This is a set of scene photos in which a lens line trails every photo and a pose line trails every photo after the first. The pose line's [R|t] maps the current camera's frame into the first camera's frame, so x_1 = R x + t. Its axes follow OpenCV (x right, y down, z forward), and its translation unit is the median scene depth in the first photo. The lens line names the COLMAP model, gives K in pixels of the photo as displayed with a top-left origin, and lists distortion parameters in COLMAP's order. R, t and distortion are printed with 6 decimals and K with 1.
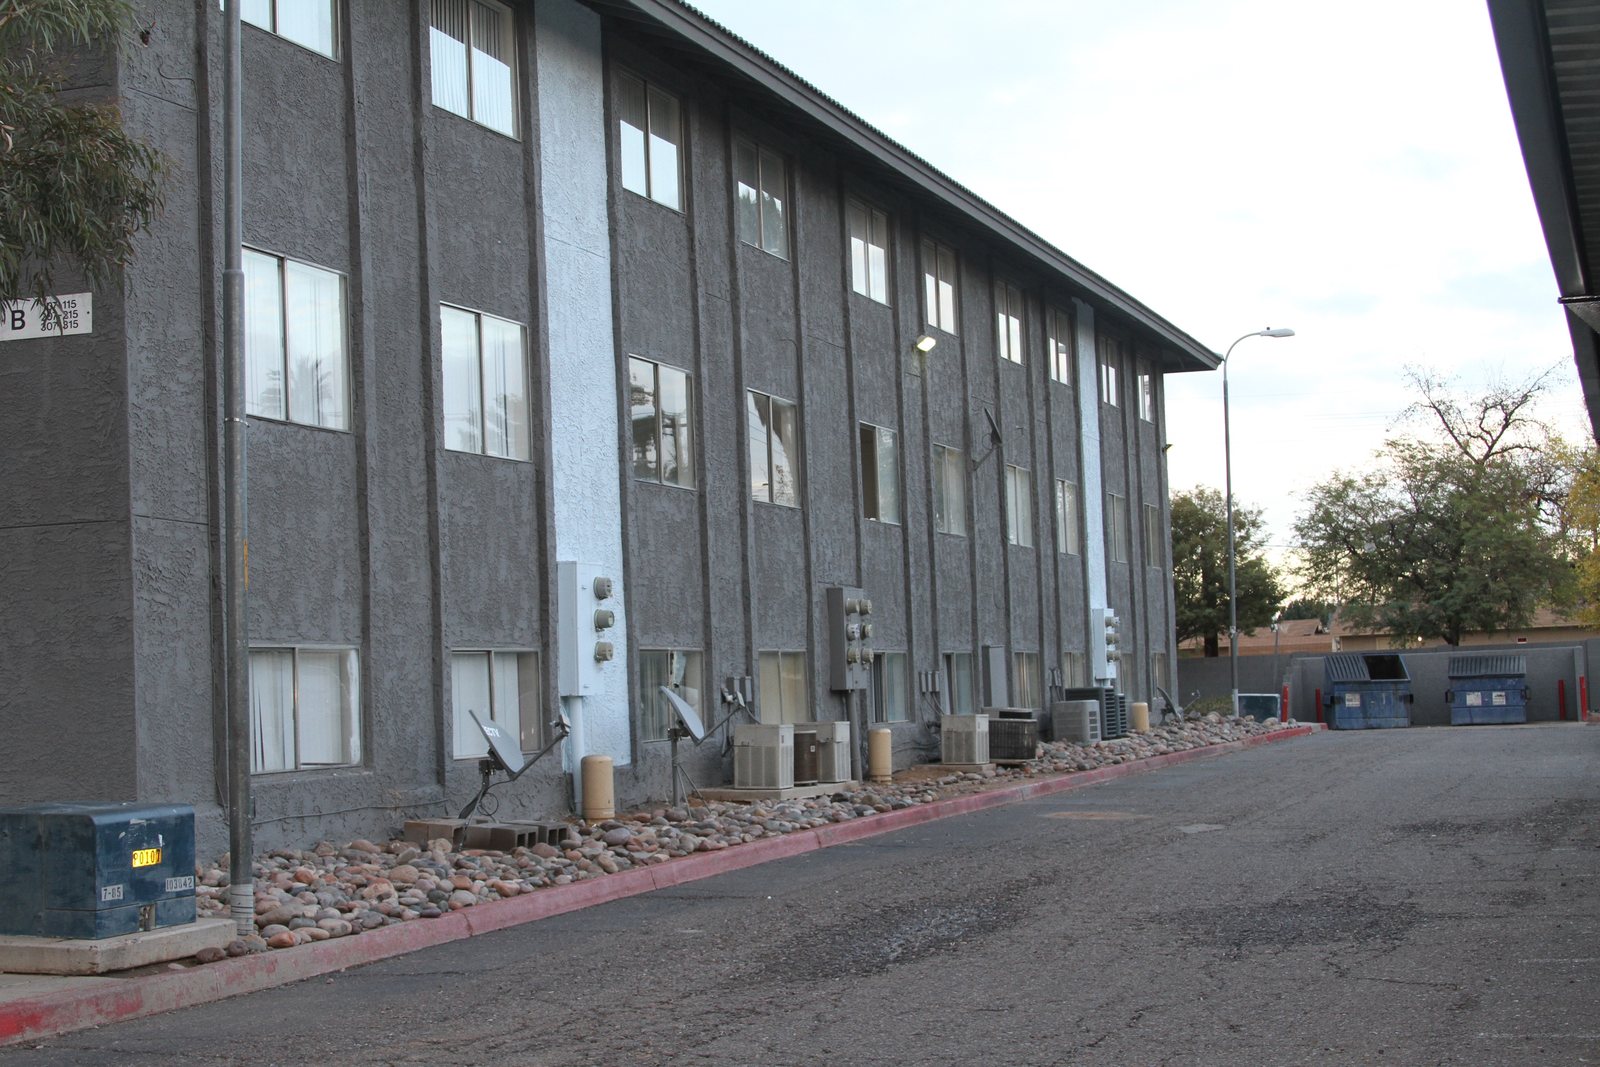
lens RADIAL K [[2498.4, 0, 801.7], [0, 2498.4, 597.3], [0, 0, 1]] dist [-0.084552, 0.165461]
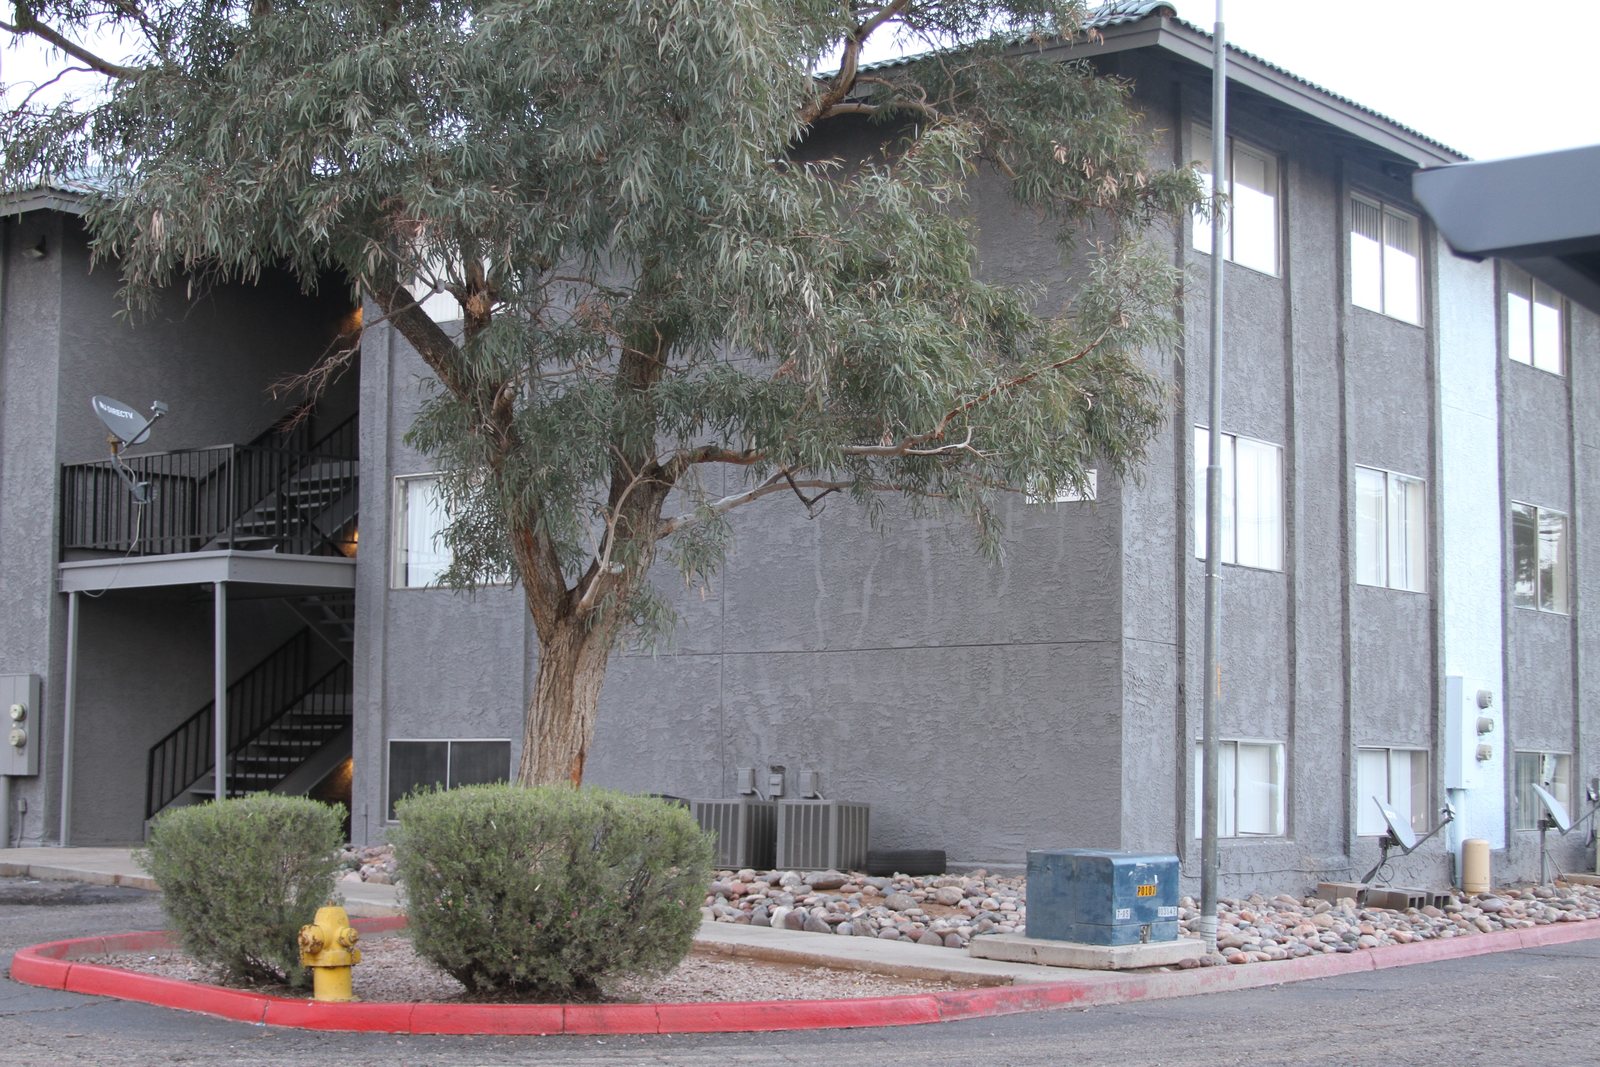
lens RADIAL K [[2498.4, 0, 801.7], [0, 2498.4, 597.3], [0, 0, 1]] dist [-0.084552, 0.165461]
pose [[0.940269, 0.021505, -0.339752, 0.018453], [-0.032774, 0.999085, -0.027464, -0.010564], [0.338850, 0.036959, 0.940114, -0.267504]]
